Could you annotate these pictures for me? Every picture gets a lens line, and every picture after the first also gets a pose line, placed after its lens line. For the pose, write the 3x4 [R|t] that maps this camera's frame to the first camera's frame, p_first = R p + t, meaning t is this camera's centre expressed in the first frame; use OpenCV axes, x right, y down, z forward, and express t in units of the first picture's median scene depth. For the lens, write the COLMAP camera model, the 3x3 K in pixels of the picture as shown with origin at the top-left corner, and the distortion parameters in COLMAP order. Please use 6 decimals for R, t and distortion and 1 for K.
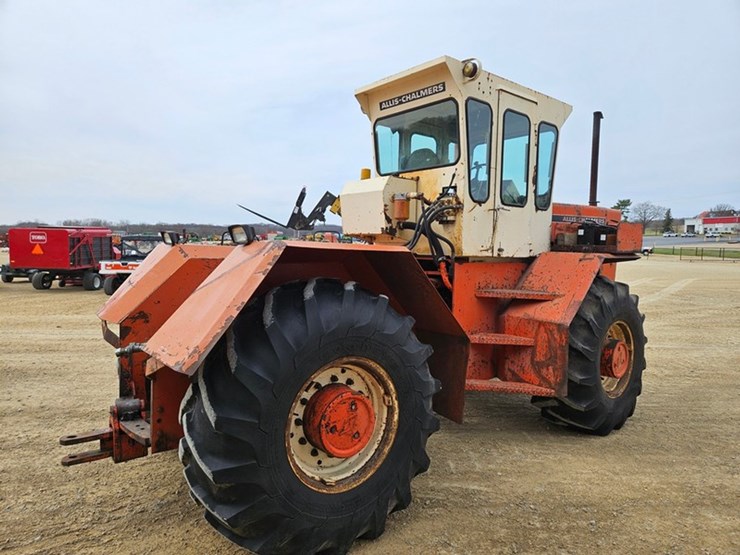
lens RADIAL K [[488.9, 0, 368.9], [0, 488.9, 271.5], [0, 0, 1]] dist [0.078918, -0.061504]
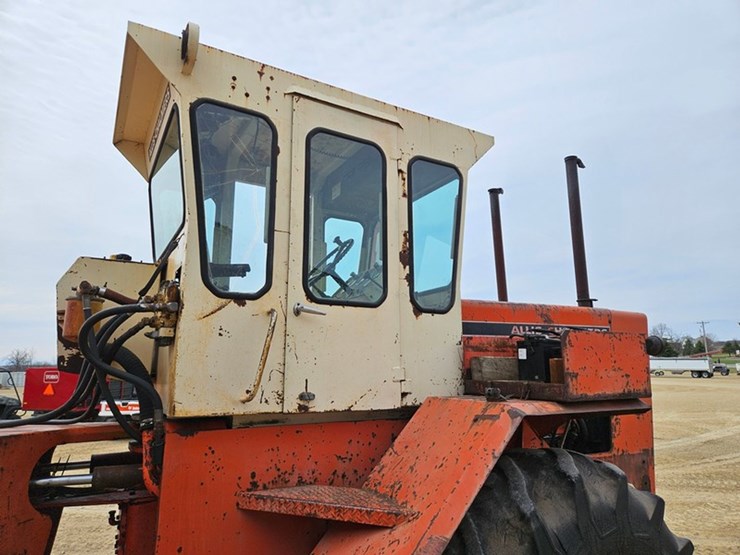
lens RADIAL K [[488.9, 0, 370.3], [0, 488.9, 272.5], [0, 0, 1]] dist [0.078918, -0.061504]
pose [[0.982607, -0.060329, -0.175624, 0.399307], [0.014364, 0.967614, -0.252026, -0.037809], [0.185141, 0.245120, 0.951651, 0.510457]]
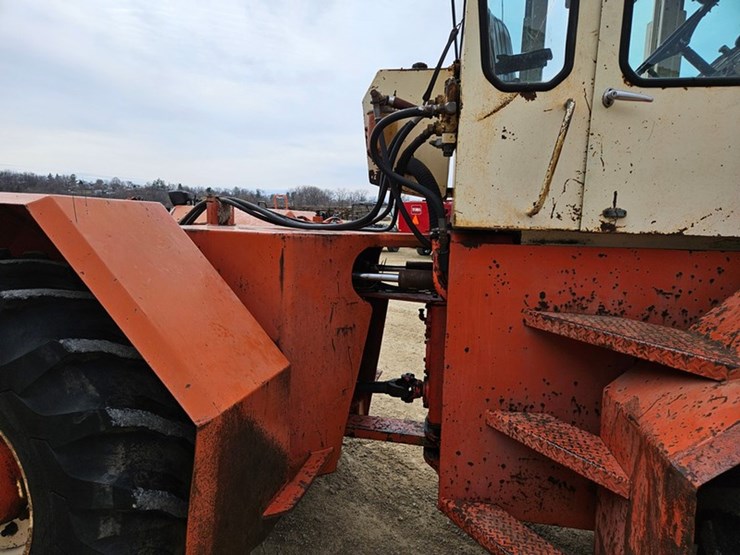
lens RADIAL K [[488.9, 0, 362.6], [0, 488.9, 279.3], [0, 0, 1]] dist [0.078918, -0.061504]
pose [[0.647220, 0.101428, -0.755526, 0.414297], [-0.049386, 0.994606, 0.091217, -0.018511], [0.760702, -0.021725, 0.648737, 0.584501]]
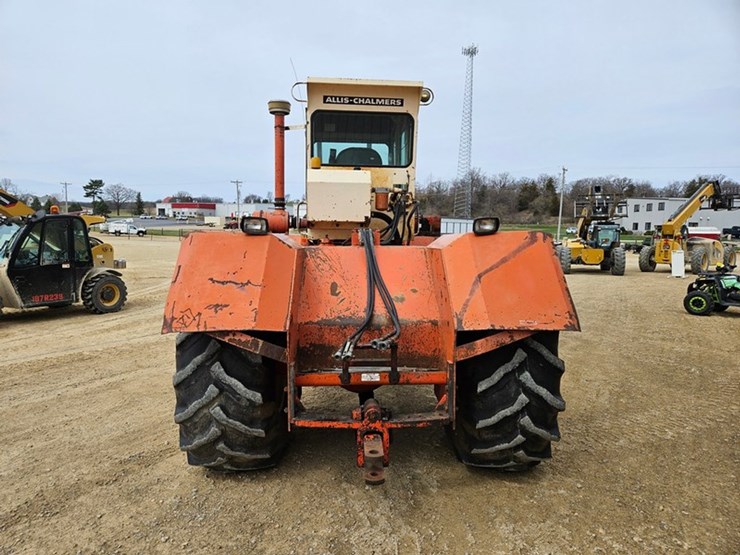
lens RADIAL K [[488.9, 0, 365.5], [0, 488.9, 275.7], [0, 0, 1]] dist [0.078918, -0.061504]
pose [[0.564996, -0.078529, 0.821348, -0.840177], [0.040230, 0.996898, 0.067640, -0.026871], [-0.824113, -0.005173, 0.566402, 0.333720]]
